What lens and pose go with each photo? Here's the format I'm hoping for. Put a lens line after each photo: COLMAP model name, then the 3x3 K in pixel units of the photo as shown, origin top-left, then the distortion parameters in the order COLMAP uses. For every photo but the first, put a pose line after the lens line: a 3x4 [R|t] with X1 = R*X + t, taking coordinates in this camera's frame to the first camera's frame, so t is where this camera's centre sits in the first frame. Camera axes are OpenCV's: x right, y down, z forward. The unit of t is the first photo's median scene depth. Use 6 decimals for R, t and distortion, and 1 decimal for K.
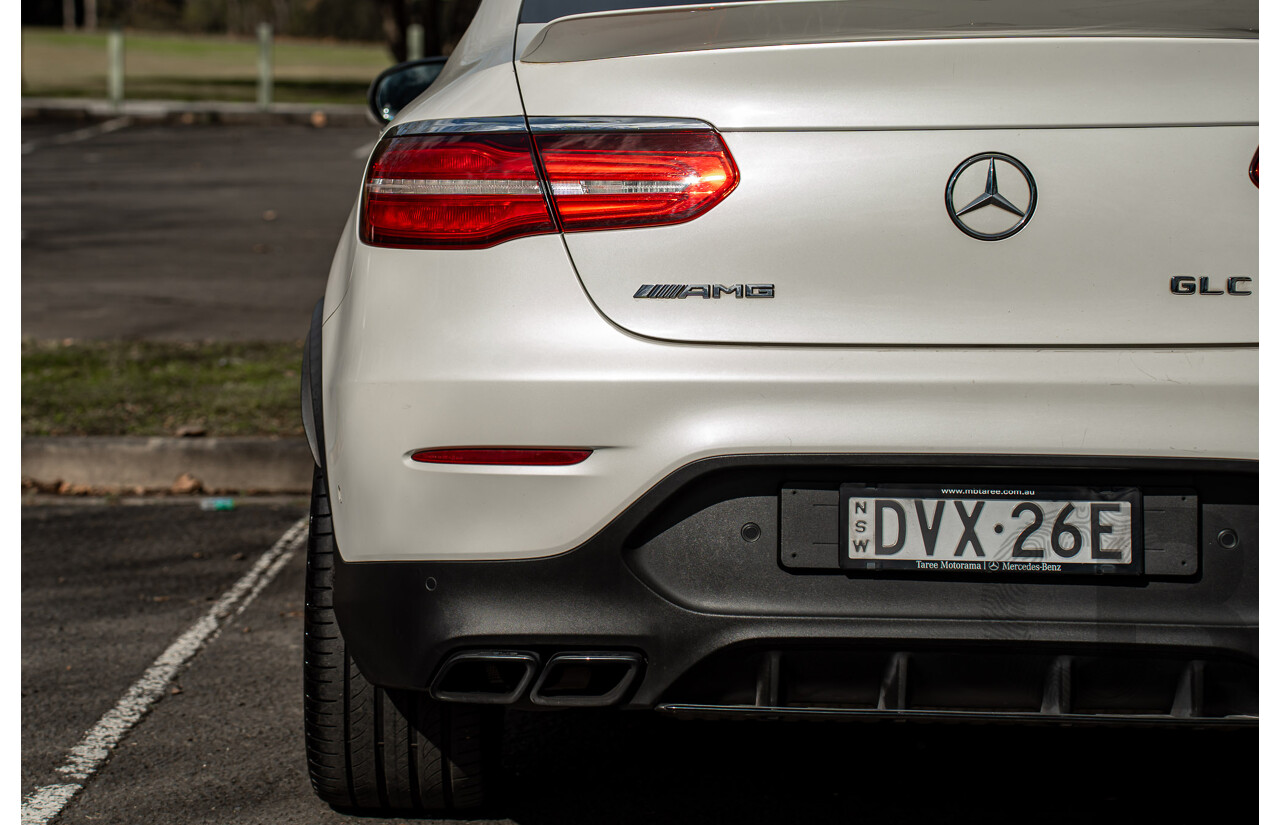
lens RADIAL K [[3351.5, 0, 493.8], [0, 3351.5, 414.8], [0, 0, 1]] dist [0.574284, 0.622370]
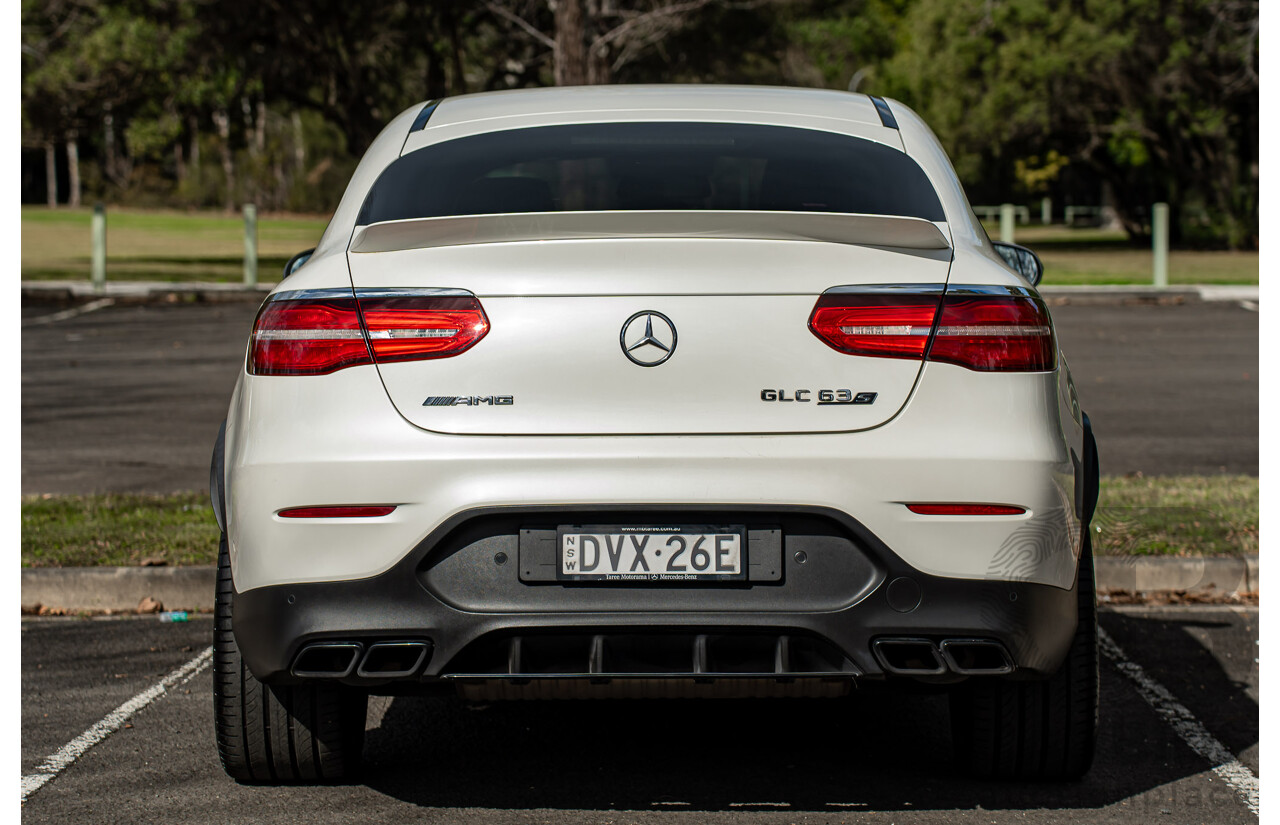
lens RADIAL K [[3844.0, 0, 640.0], [0, 3844.0, 412.5], [0, 0, 1]] dist [0.545933, 1.908341]
pose [[0.999627, -0.009883, 0.025469, 0.095708], [0.011330, 0.998292, -0.057306, 0.069451], [-0.024859, 0.057573, 0.998032, -0.745017]]
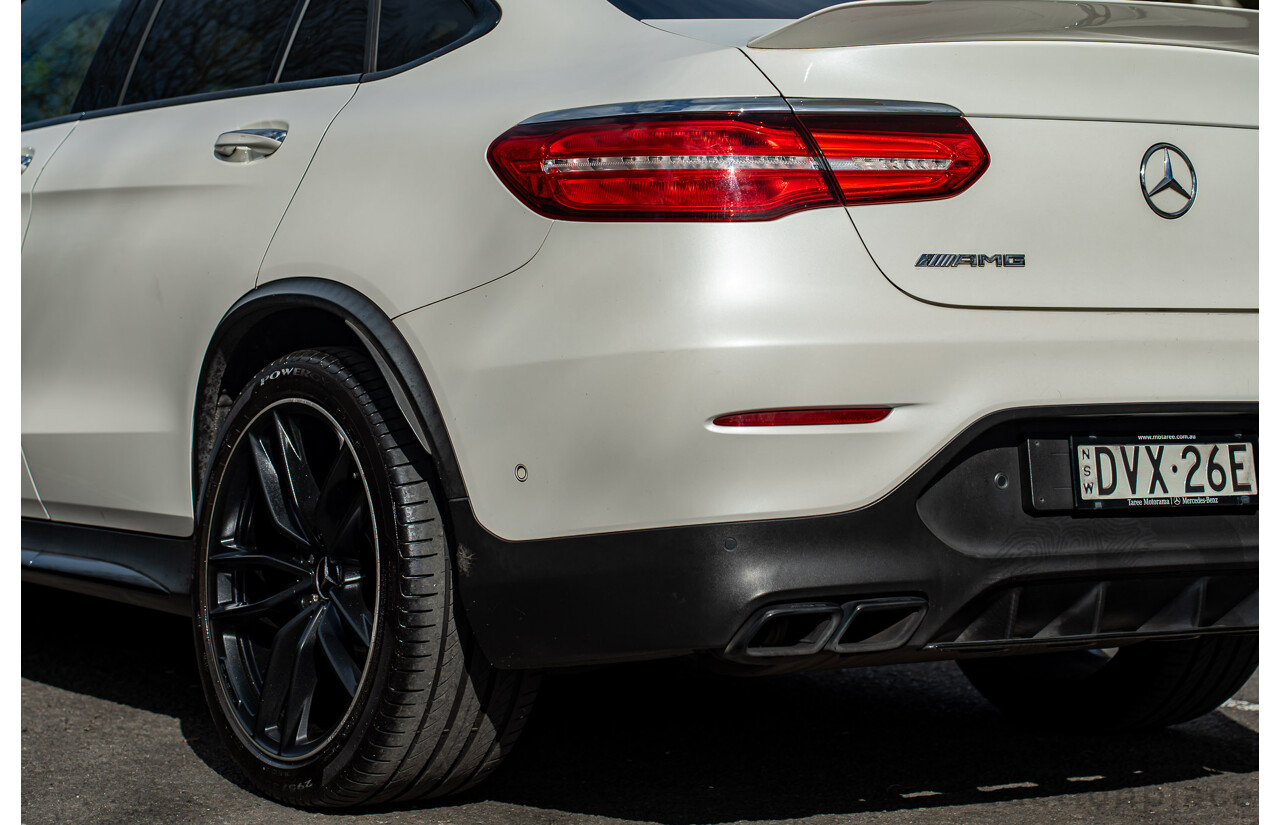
lens RADIAL K [[2806.1, 0, 640.0], [0, 2806.1, 412.5], [0, 0, 1]] dist [0.524559, 0.313032]
pose [[0.793250, -0.015120, 0.608708, -0.581388], [0.043168, 0.998573, -0.031452, 0.036815], [-0.607364, 0.051226, 0.792770, 0.337192]]
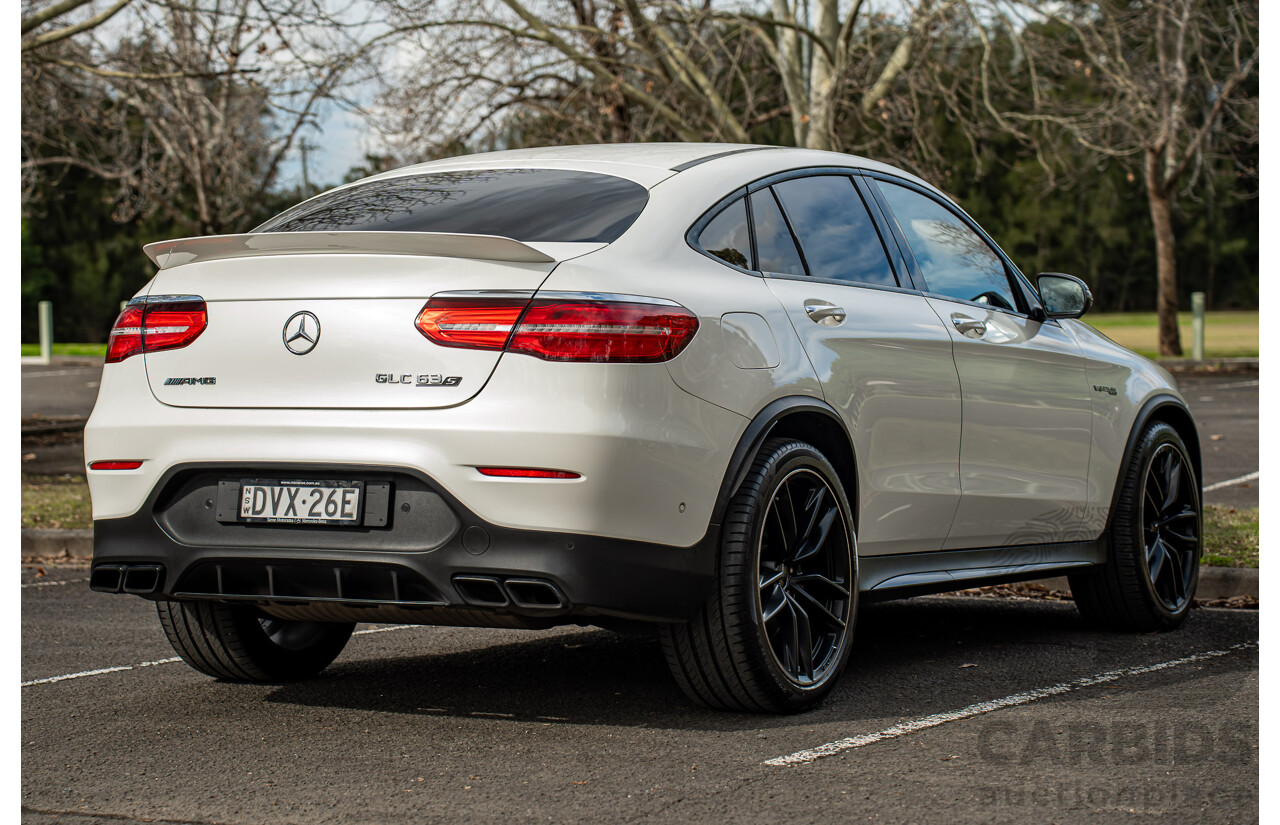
lens RADIAL K [[3105.9, 0, 575.3], [0, 3105.9, 364.4], [0, 0, 1]] dist [0.565088, 1.268808]
pose [[0.882078, -0.003292, -0.471092, 1.126726], [-0.039648, 0.995909, -0.081198, 0.093857], [0.469432, 0.090301, 0.878339, -0.511721]]
